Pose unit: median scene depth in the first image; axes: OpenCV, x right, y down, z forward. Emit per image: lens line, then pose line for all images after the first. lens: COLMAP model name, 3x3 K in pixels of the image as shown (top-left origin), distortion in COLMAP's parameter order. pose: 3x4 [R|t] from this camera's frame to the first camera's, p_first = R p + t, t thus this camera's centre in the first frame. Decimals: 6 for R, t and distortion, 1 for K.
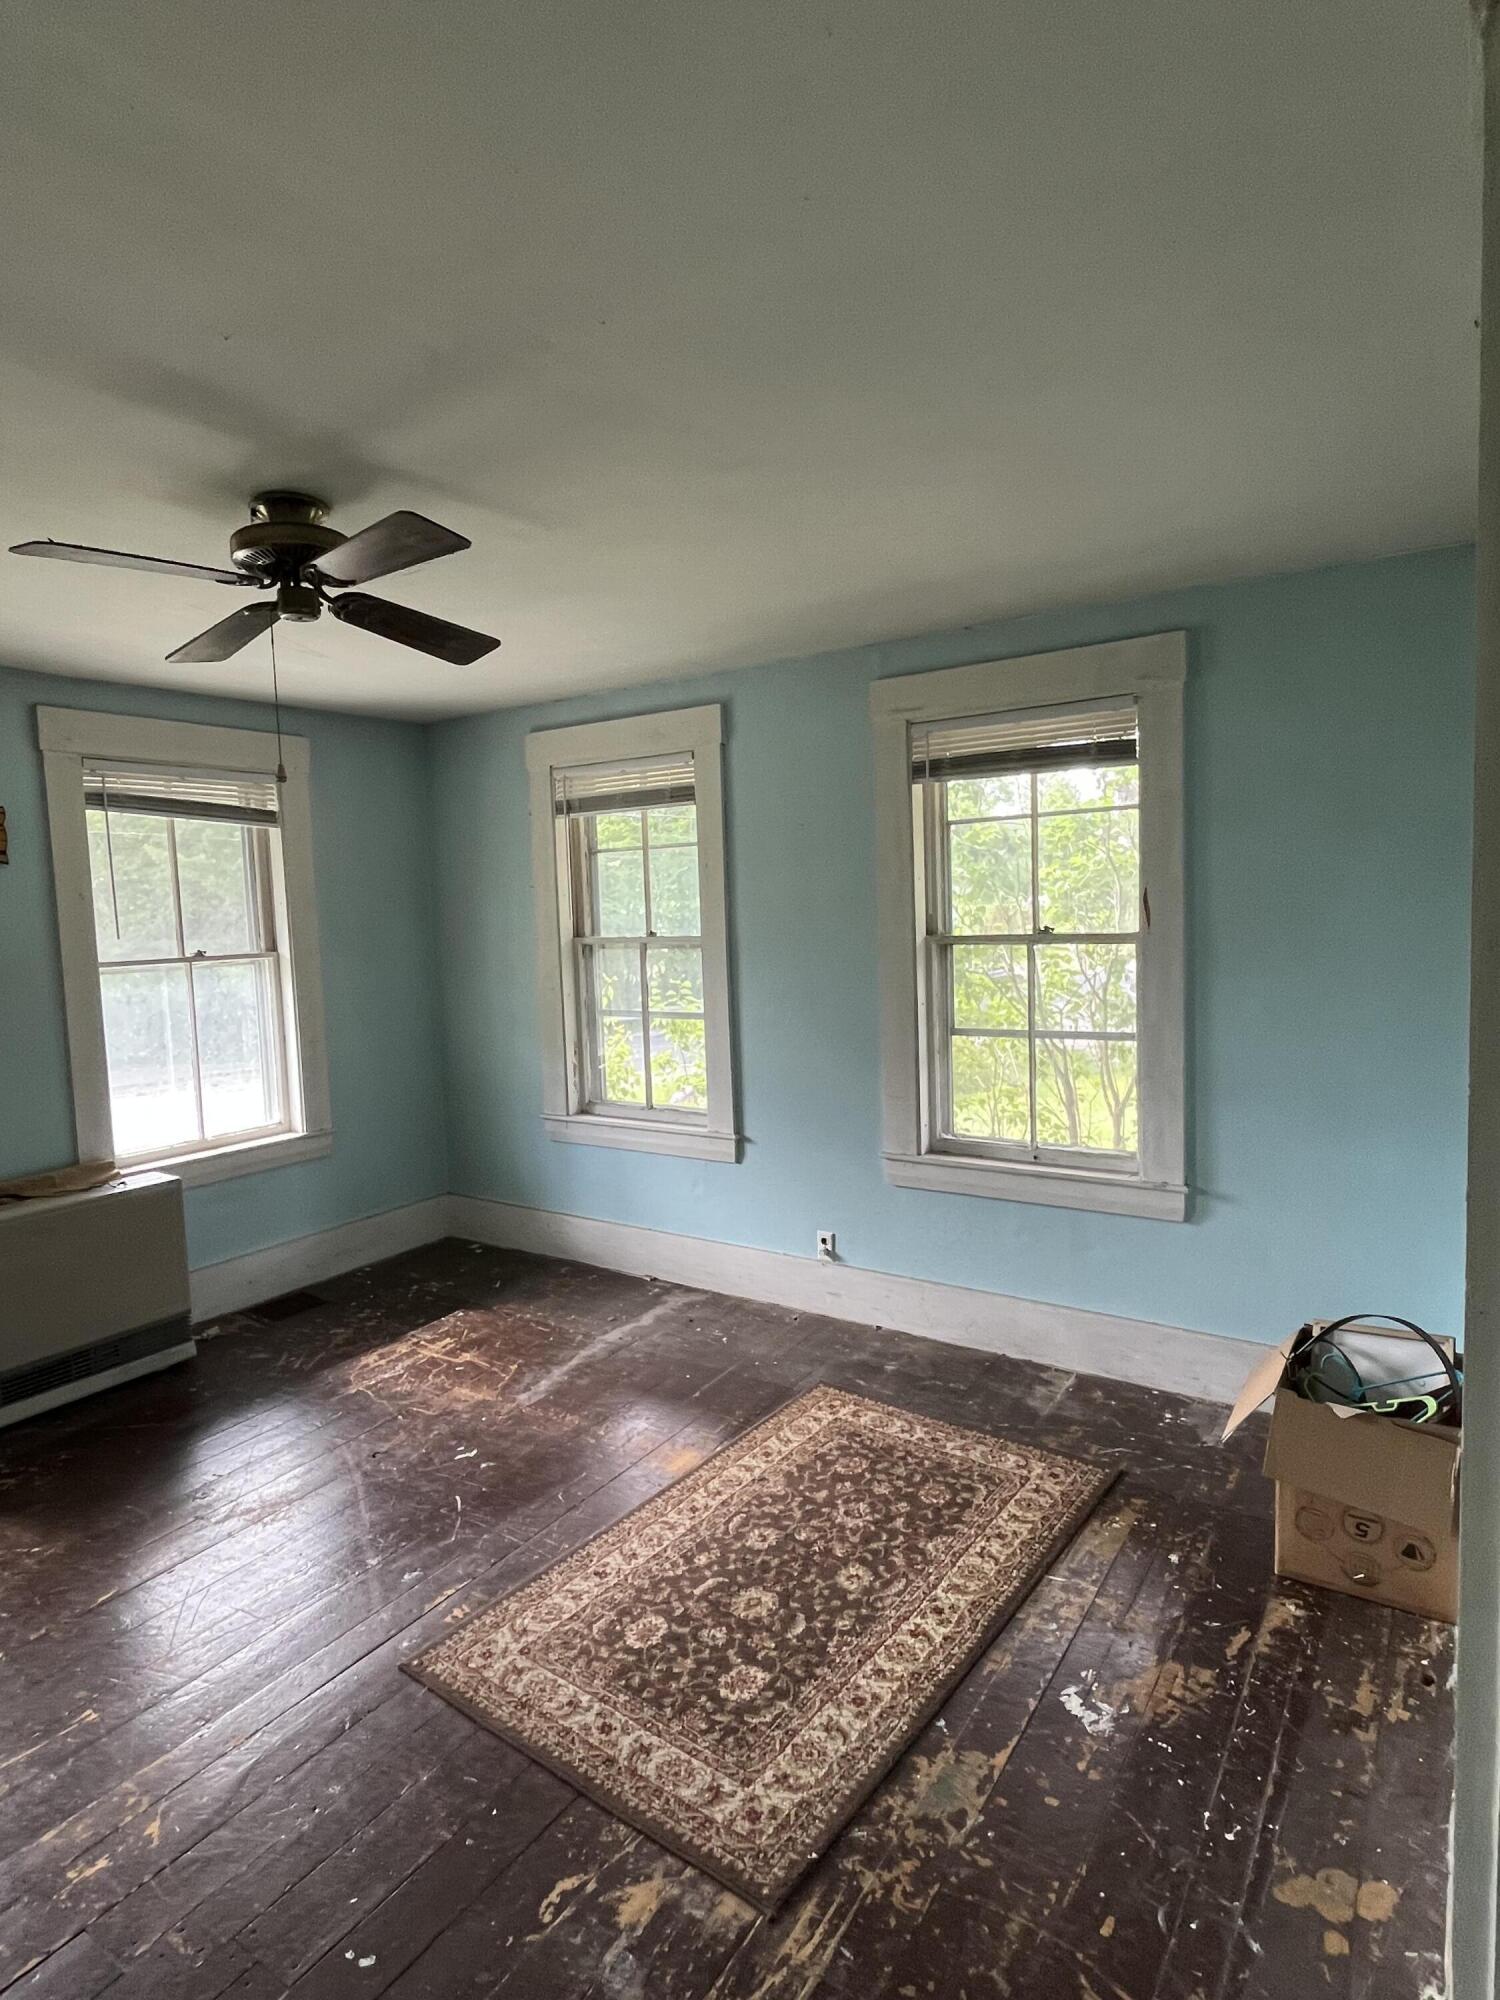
lens RADIAL K [[1075.7, 0, 748.6], [0, 1075.7, 994.1], [0, 0, 1]] dist [-0.002696, -0.001718]
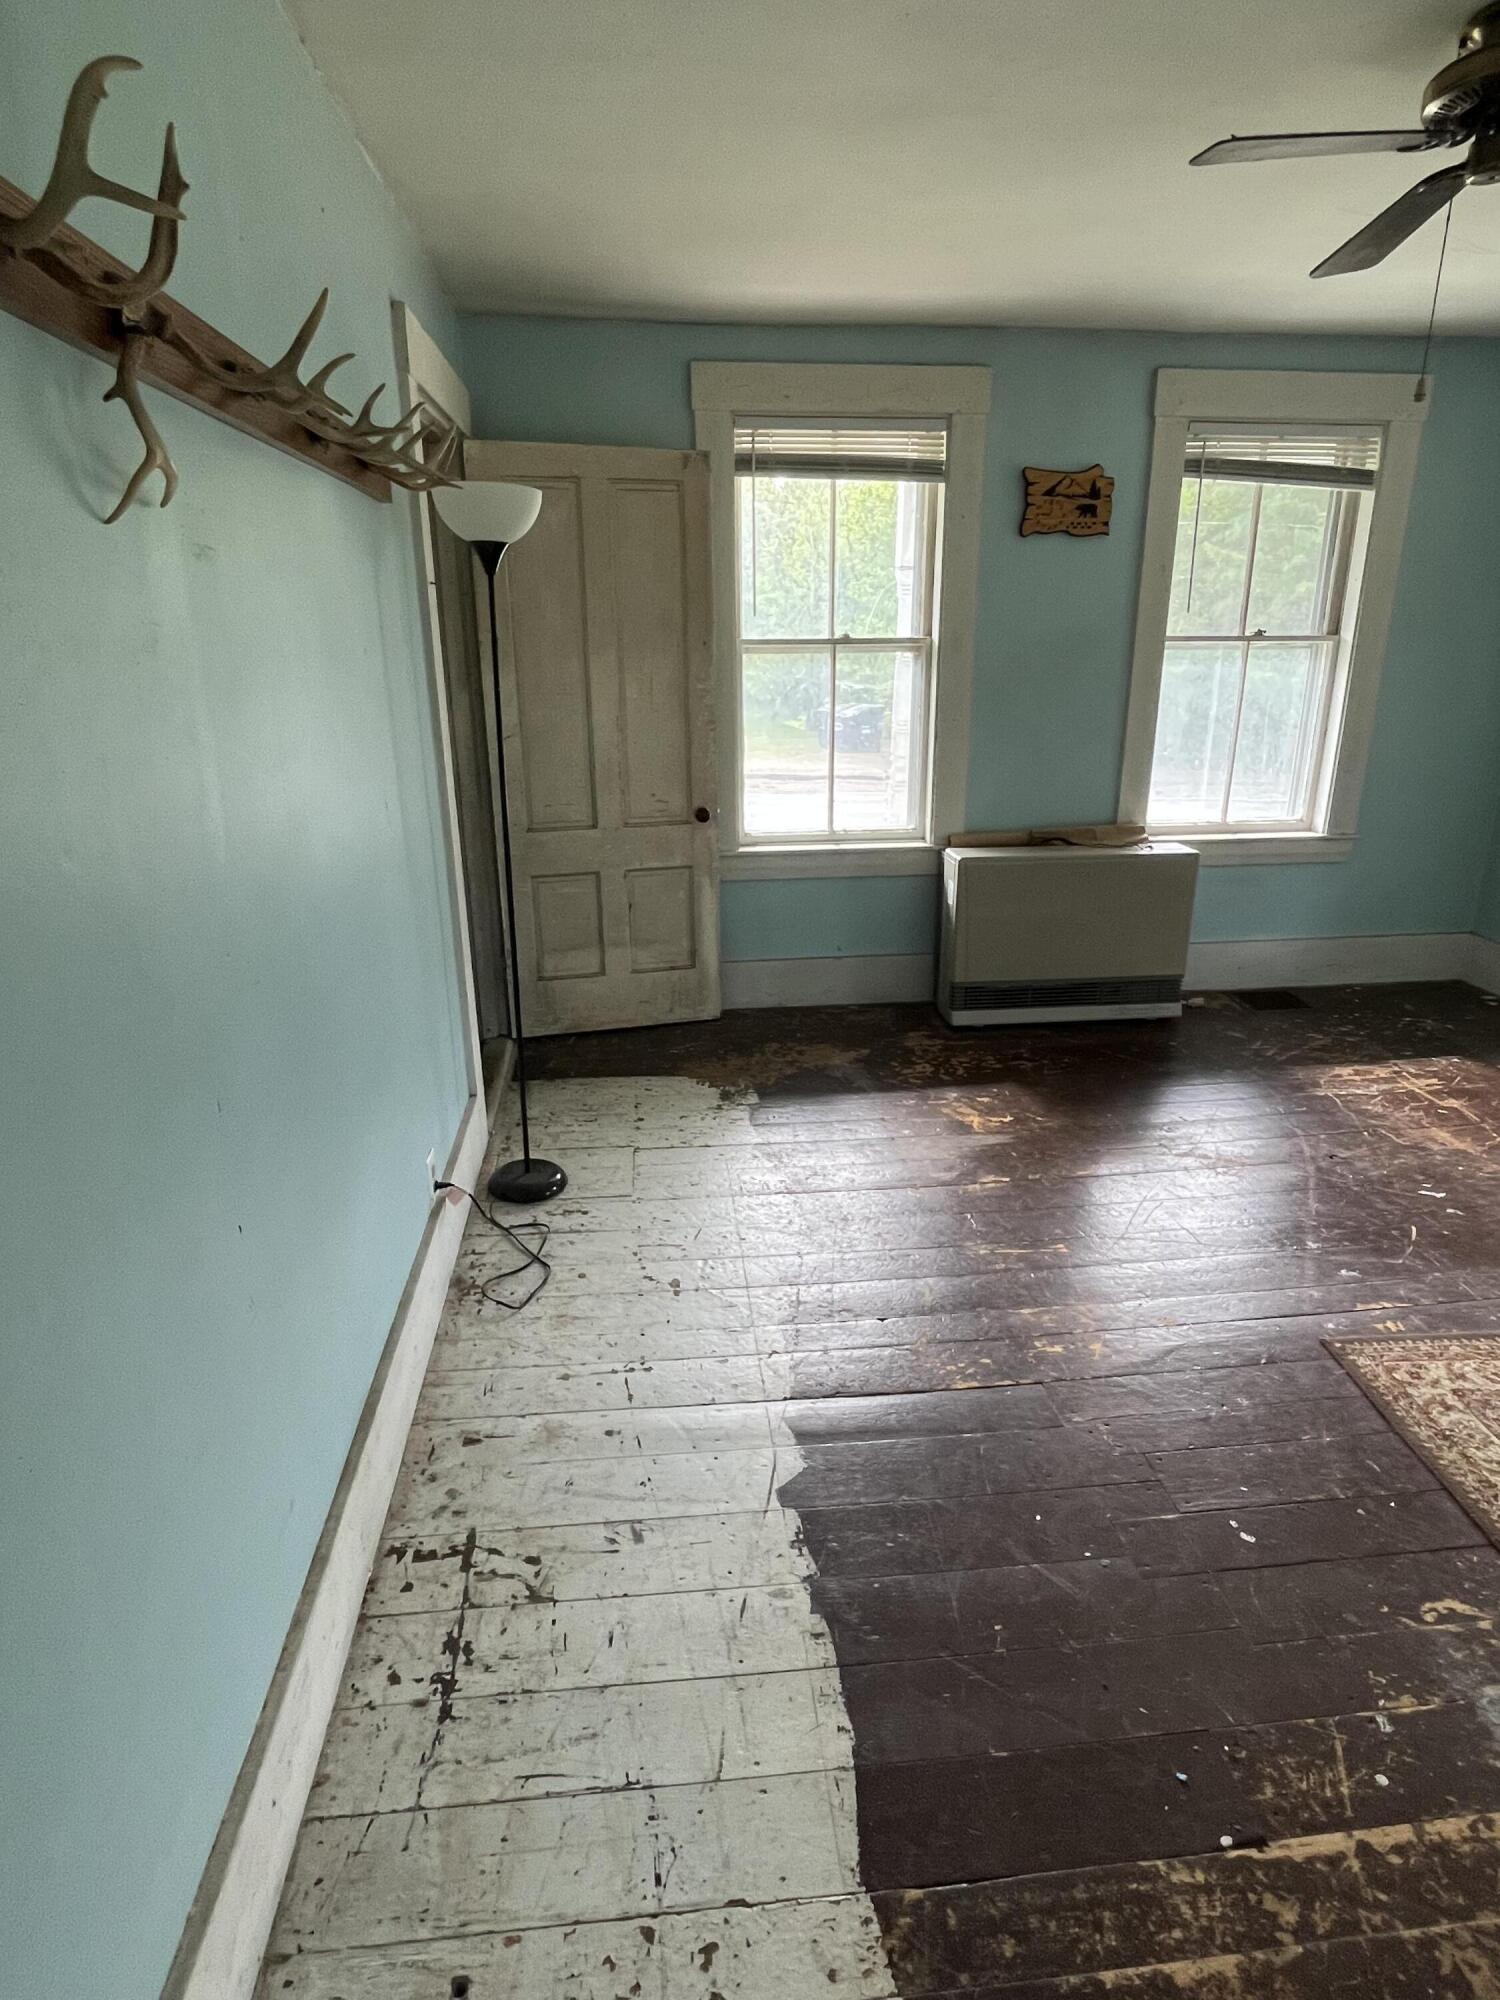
lens RADIAL K [[1075.7, 0, 761.9], [0, 1075.7, 988.9], [0, 0, 1]] dist [-0.002696, -0.001718]
pose [[0.644234, 0.268560, -0.716128, -0.016272], [-0.079190, 0.954714, 0.286793, 0.035548], [0.760718, -0.128052, 0.636326, -0.017316]]
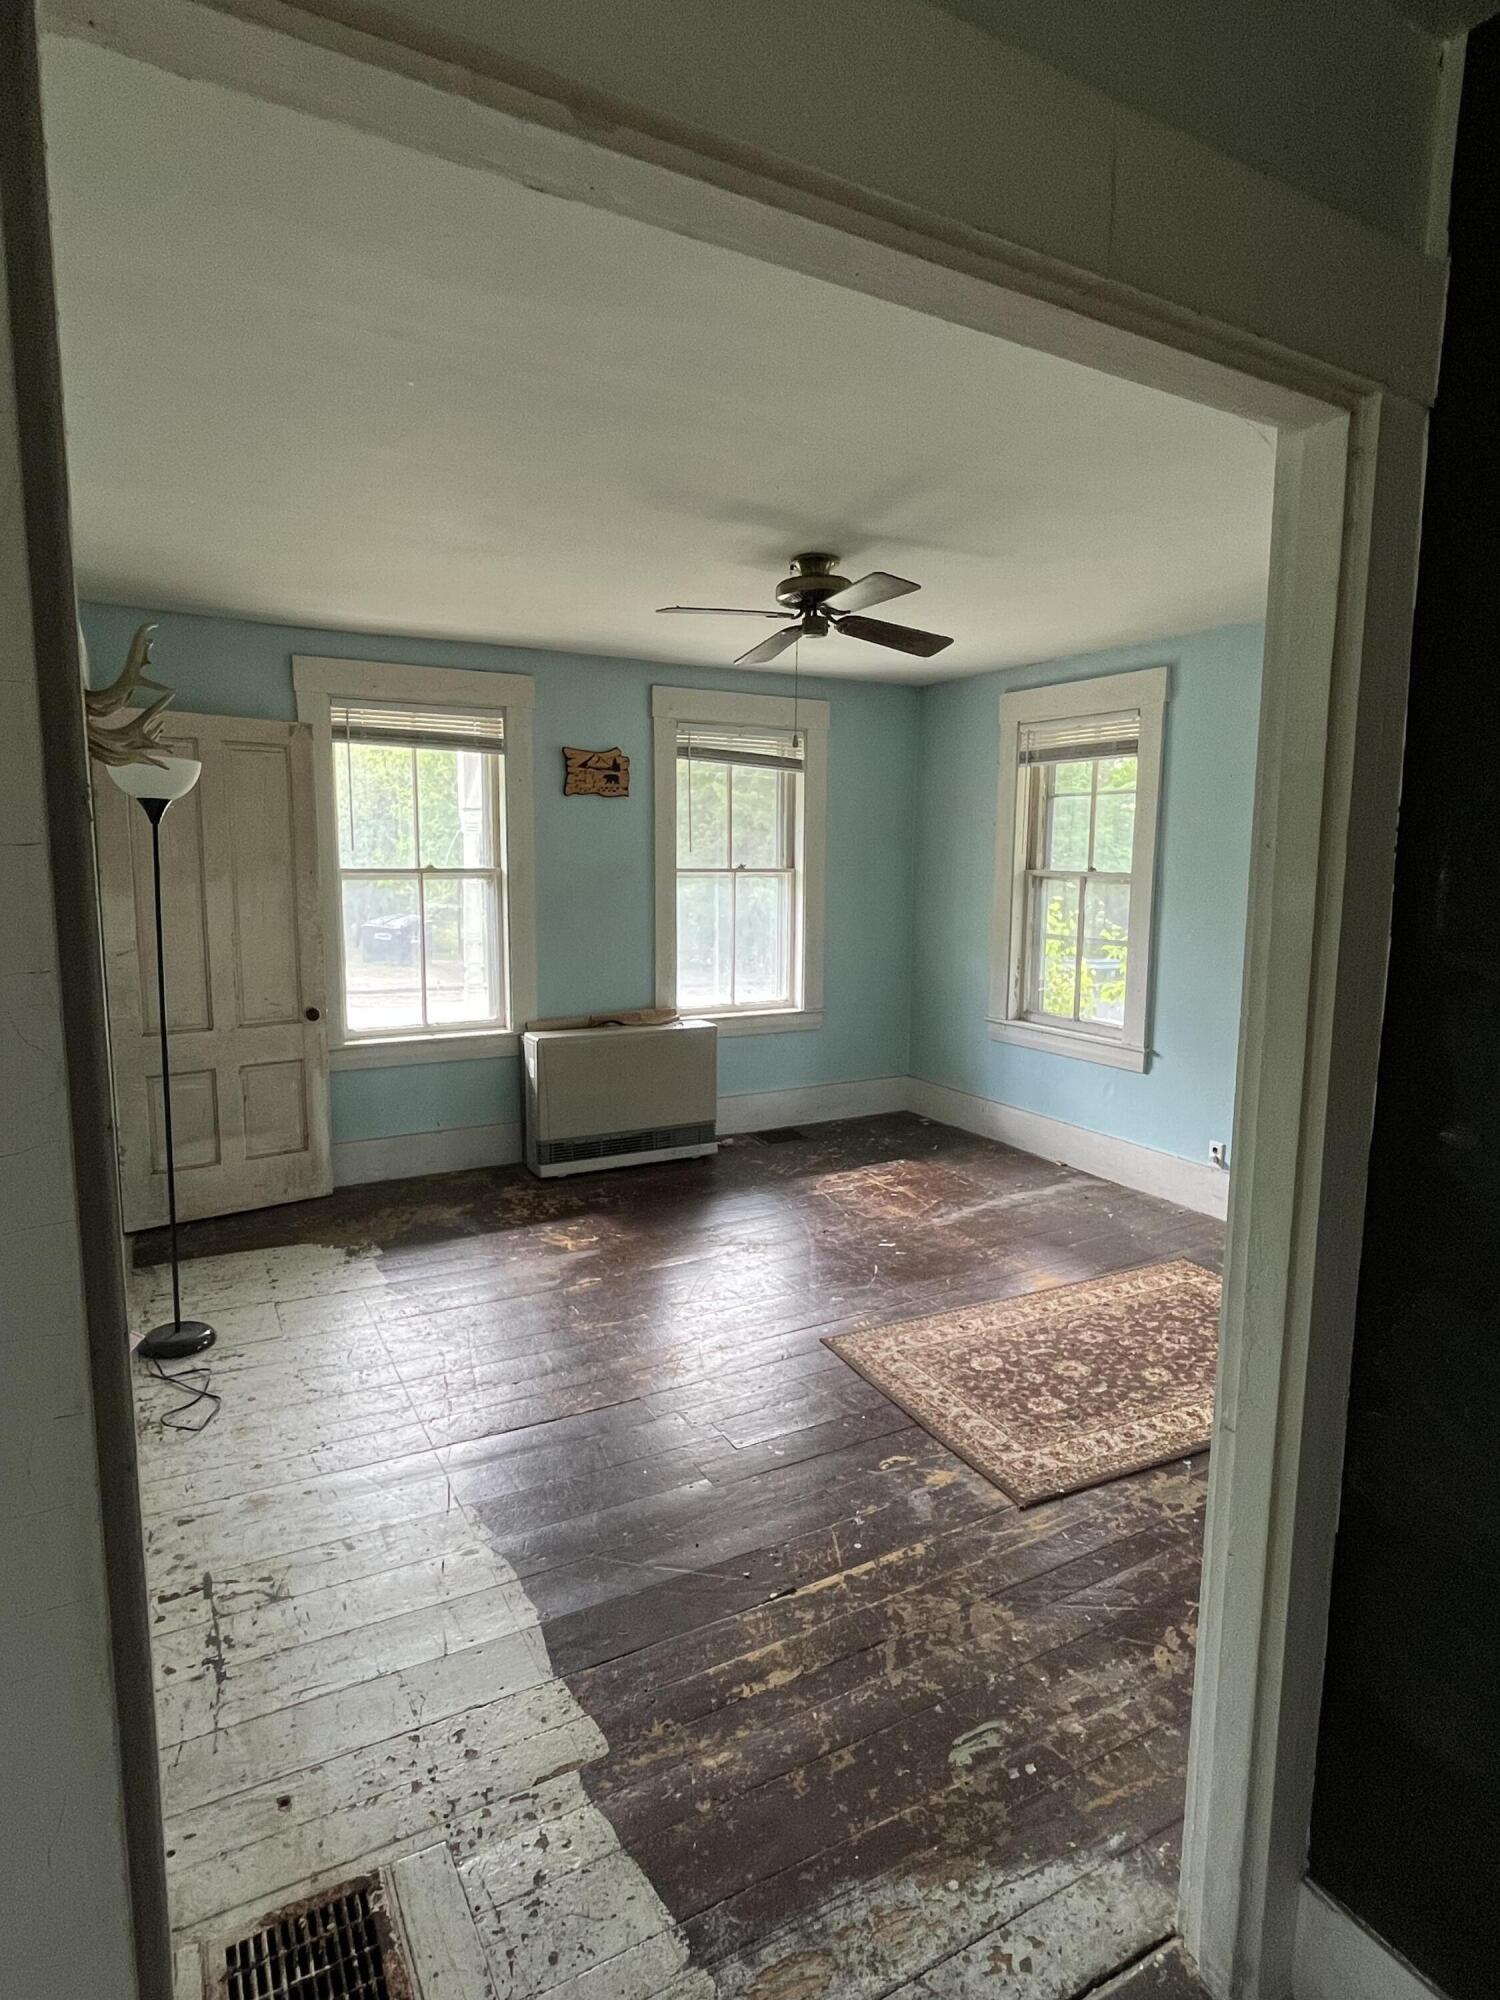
lens RADIAL K [[1075.7, 0, 755.5], [0, 1075.7, 1003.5], [0, 0, 1]] dist [-0.002696, -0.001718]
pose [[0.893249, 0.103883, -0.437394, 0.147736], [-0.076223, 0.993846, 0.080378, 0.030269], [0.443053, -0.038458, 0.895670, -0.270752]]
